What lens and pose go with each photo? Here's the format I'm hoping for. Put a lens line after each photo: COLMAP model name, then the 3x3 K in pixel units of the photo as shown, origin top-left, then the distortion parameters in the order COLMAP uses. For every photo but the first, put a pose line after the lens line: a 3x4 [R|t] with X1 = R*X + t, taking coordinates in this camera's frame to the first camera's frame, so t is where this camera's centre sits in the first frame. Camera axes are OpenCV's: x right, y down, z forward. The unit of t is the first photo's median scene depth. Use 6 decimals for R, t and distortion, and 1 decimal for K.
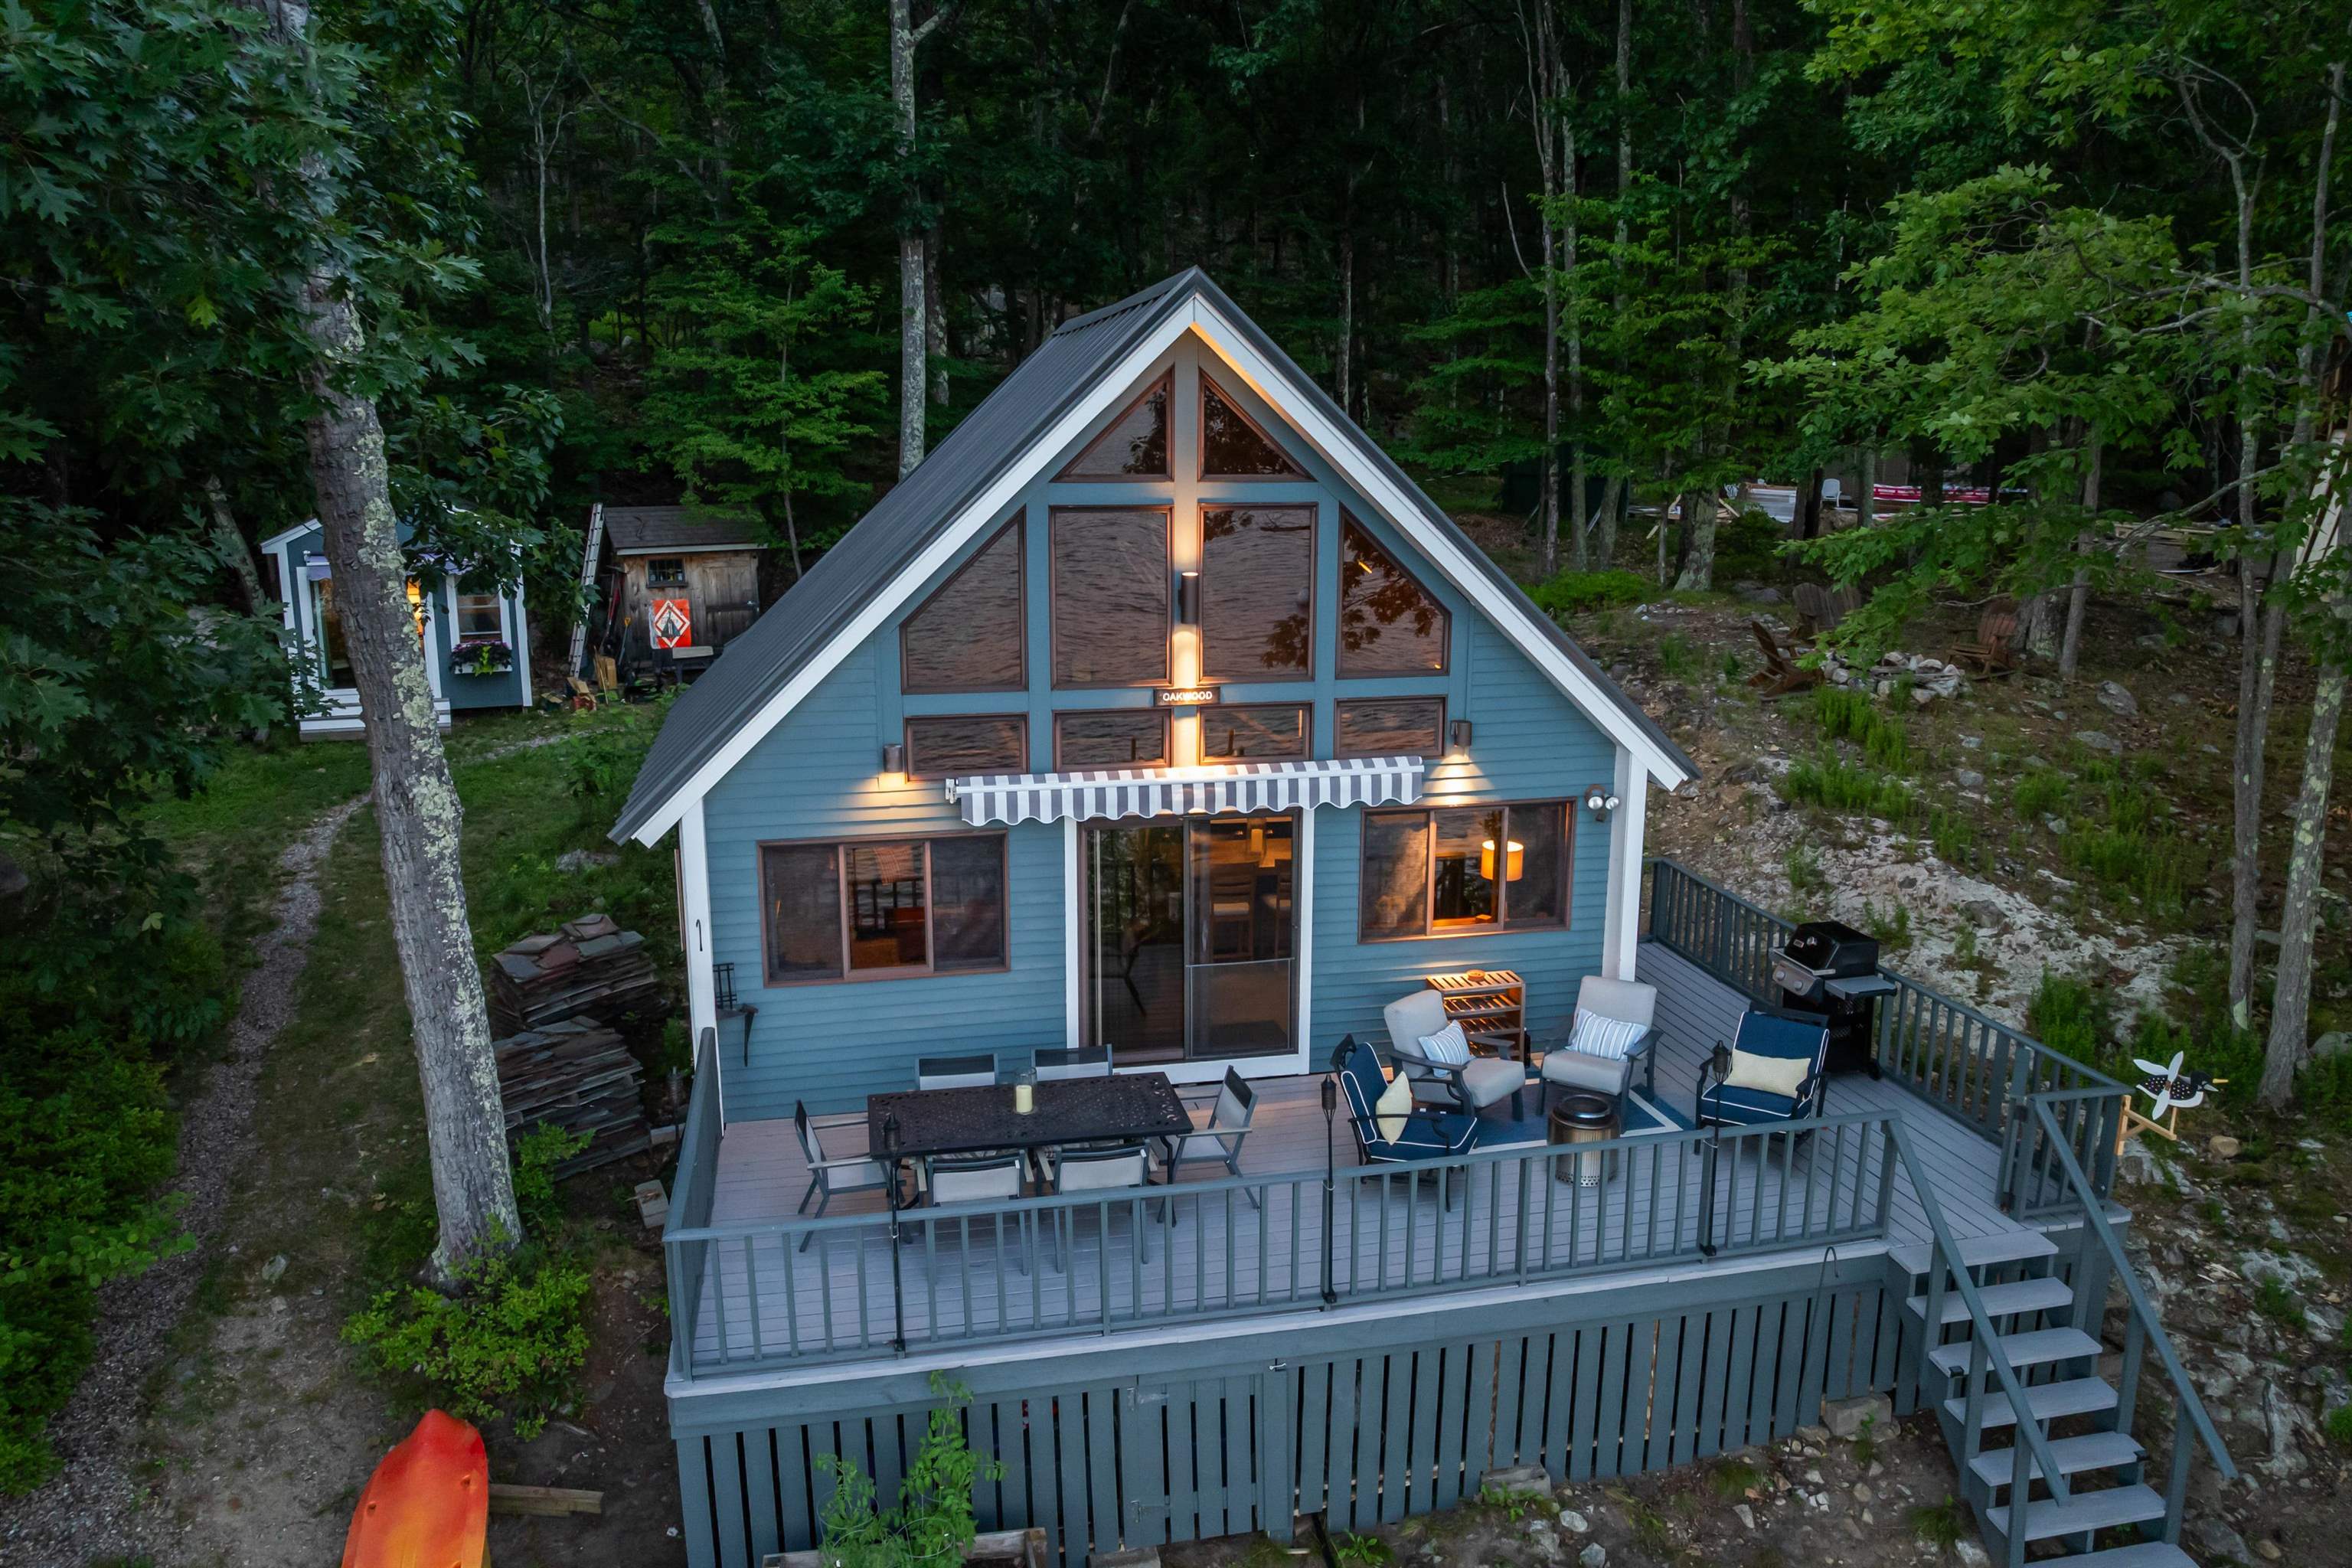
lens RADIAL K [[1652.1, 0, 1185.7], [0, 1652.1, 787.4], [0, 0, 1]] dist [-0.038117, -0.003945]
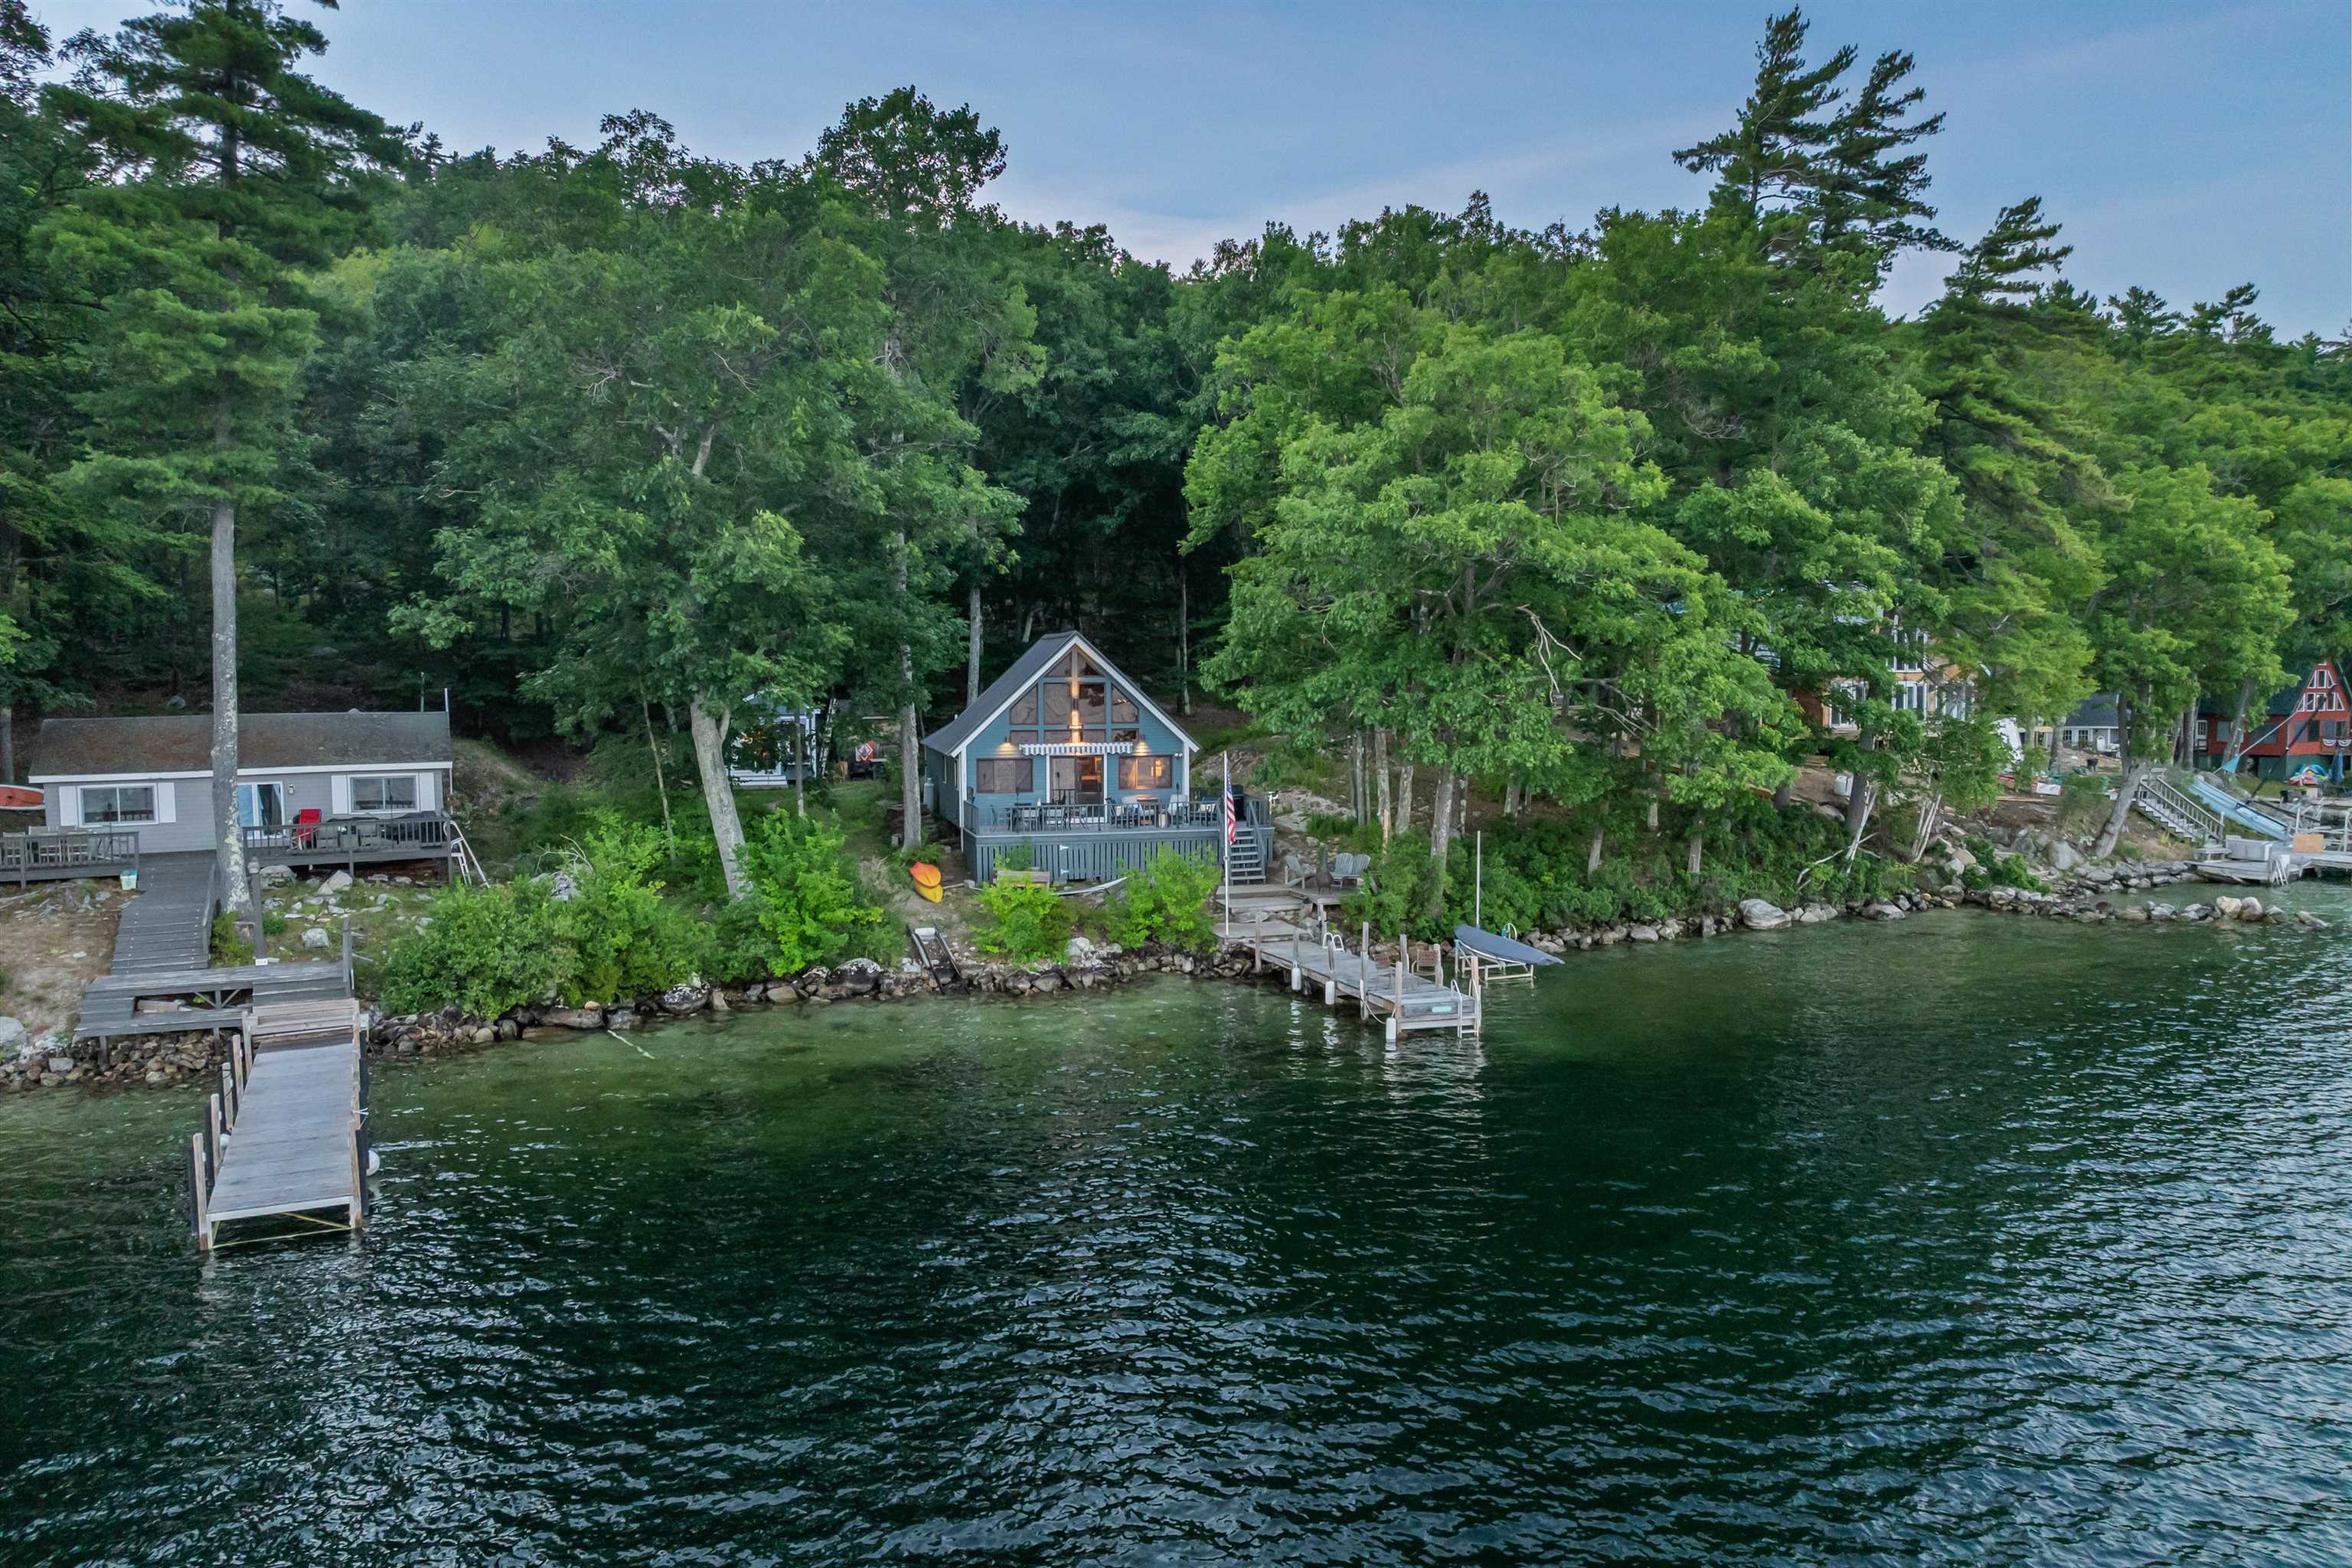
lens RADIAL K [[1652.1, 0, 1185.7], [0, 1652.1, 787.4], [0, 0, 1]] dist [-0.038117, -0.003945]
pose [[0.999479, -0.005940, 0.031733, 0.151242], [0.010346, 0.990019, -0.140556, 0.710672], [-0.030581, 0.140811, 0.989564, -3.245095]]
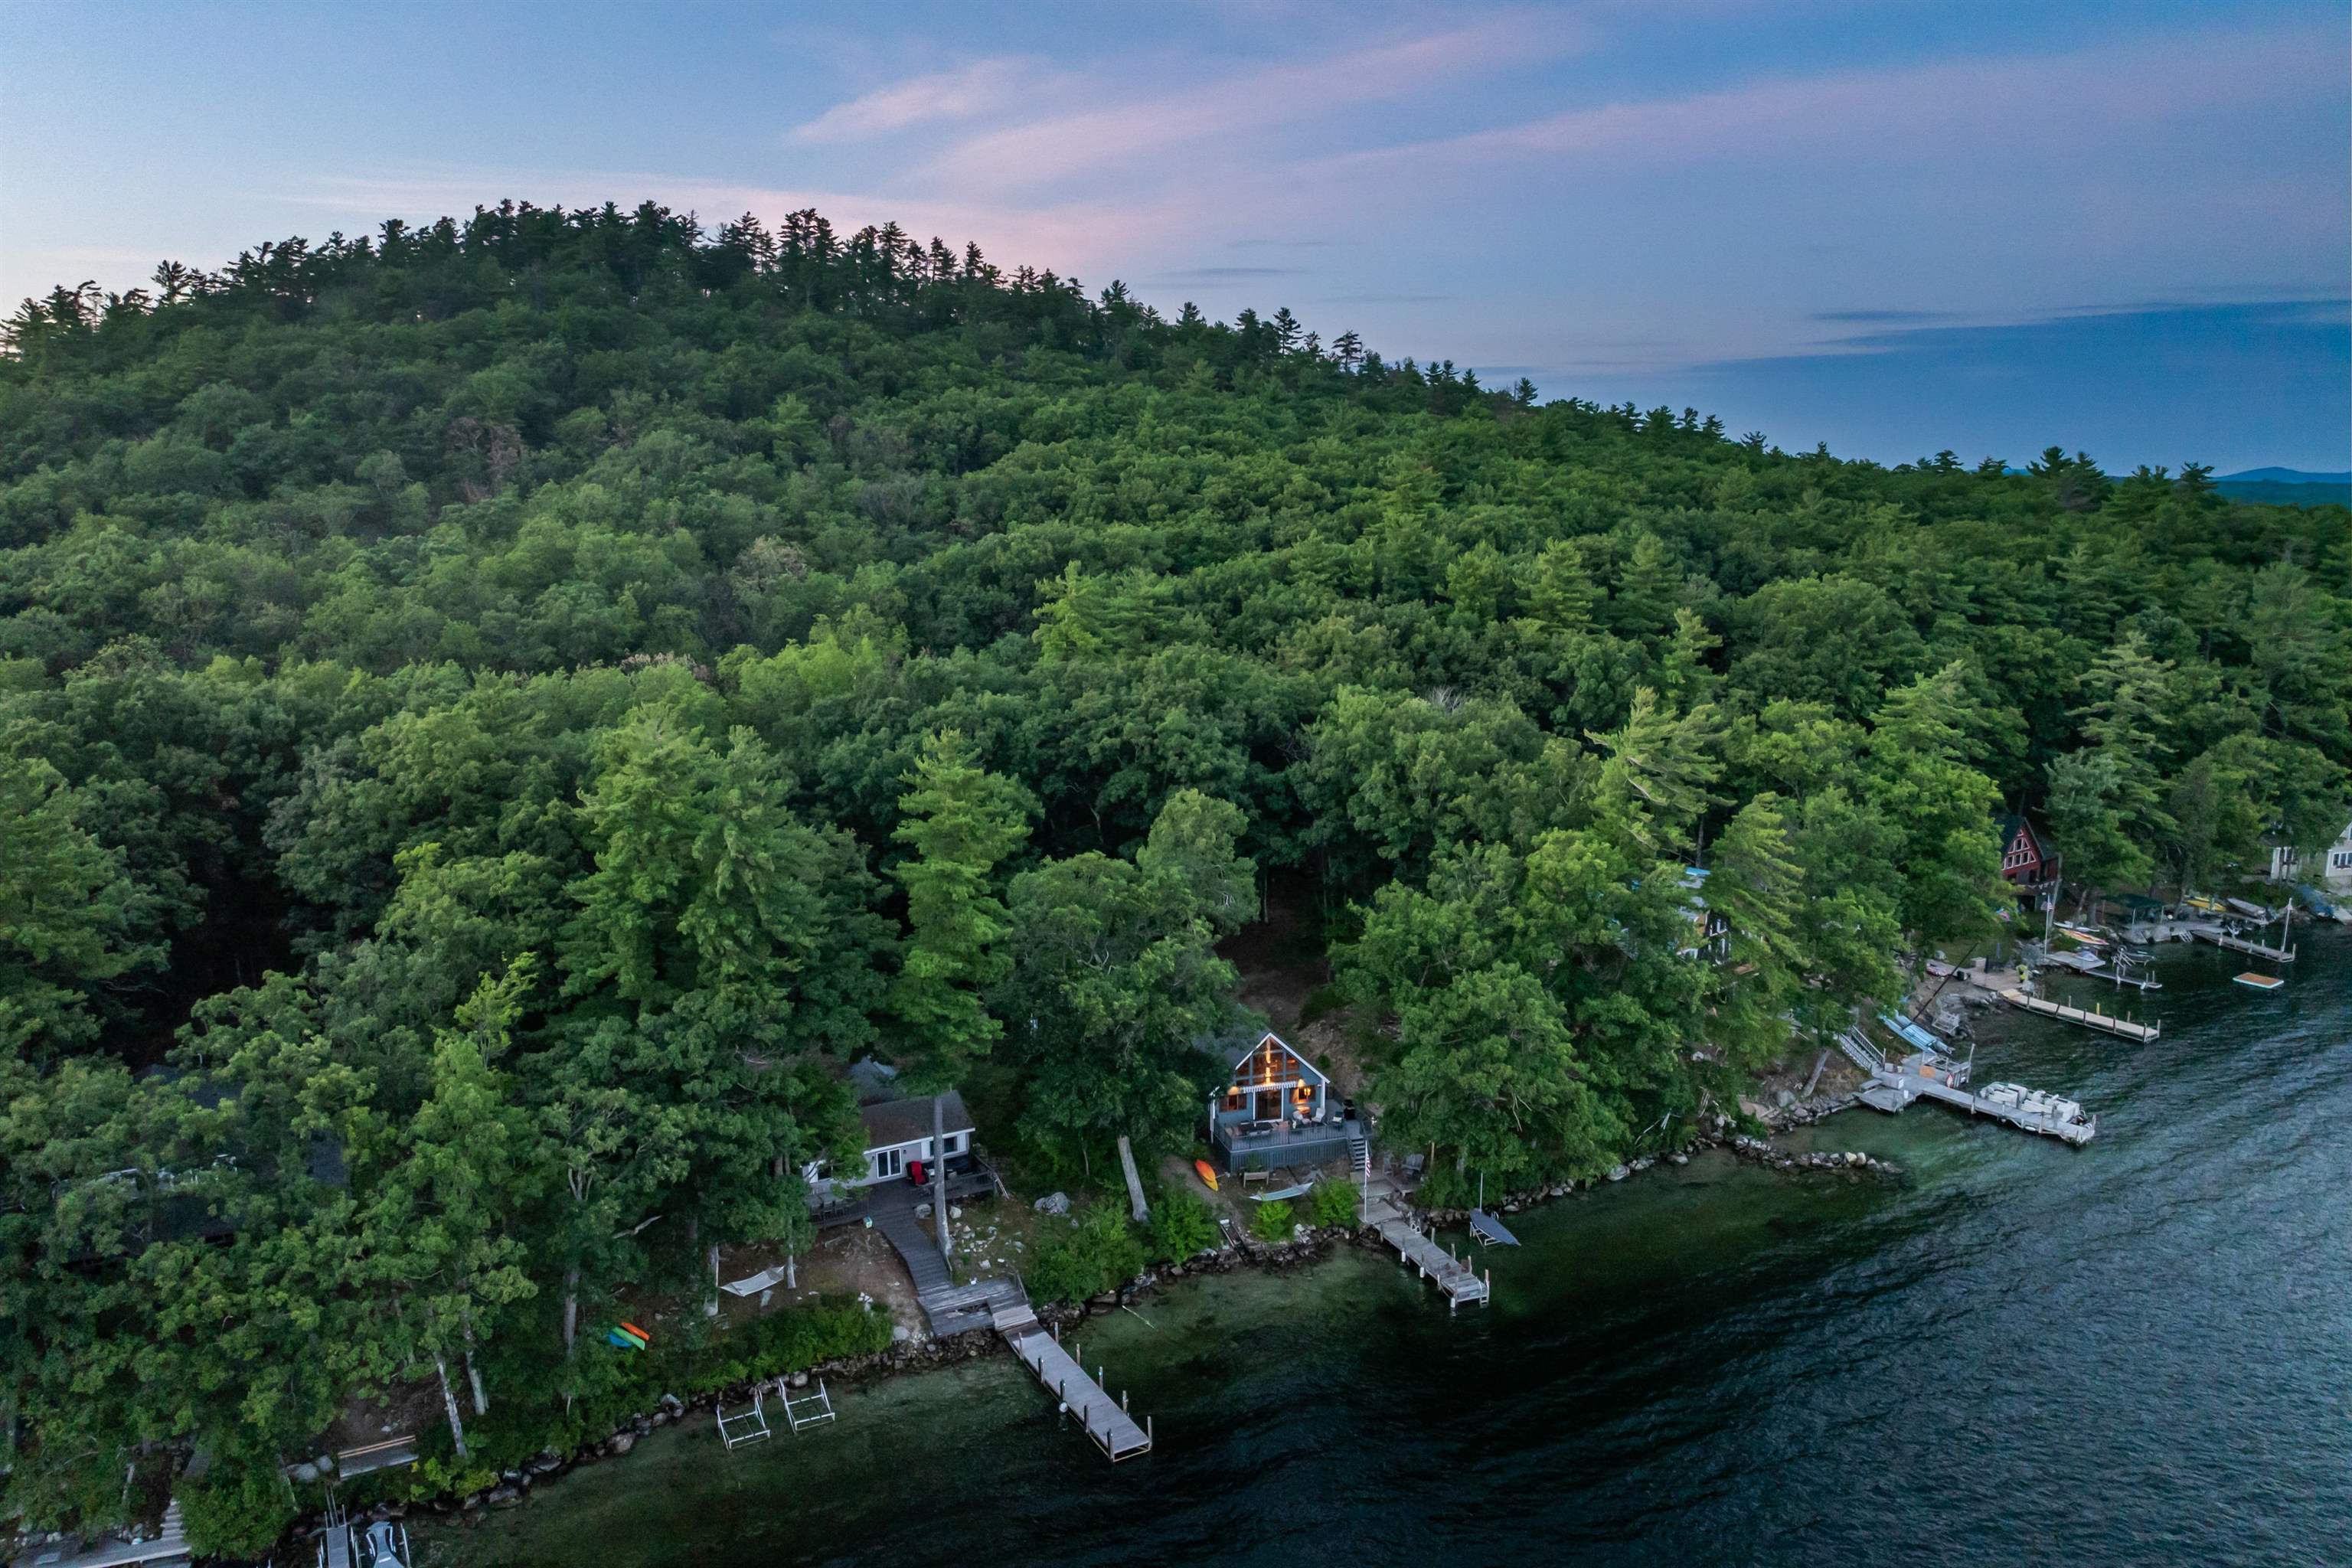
lens RADIAL K [[1652.1, 0, 1185.7], [0, 1652.1, 787.4], [0, 0, 1]] dist [-0.038117, -0.003945]
pose [[0.996566, -0.014471, 0.081526, -1.068141], [0.016746, 0.999487, -0.027288, -1.285949], [-0.081090, 0.028559, 0.996298, -7.273422]]
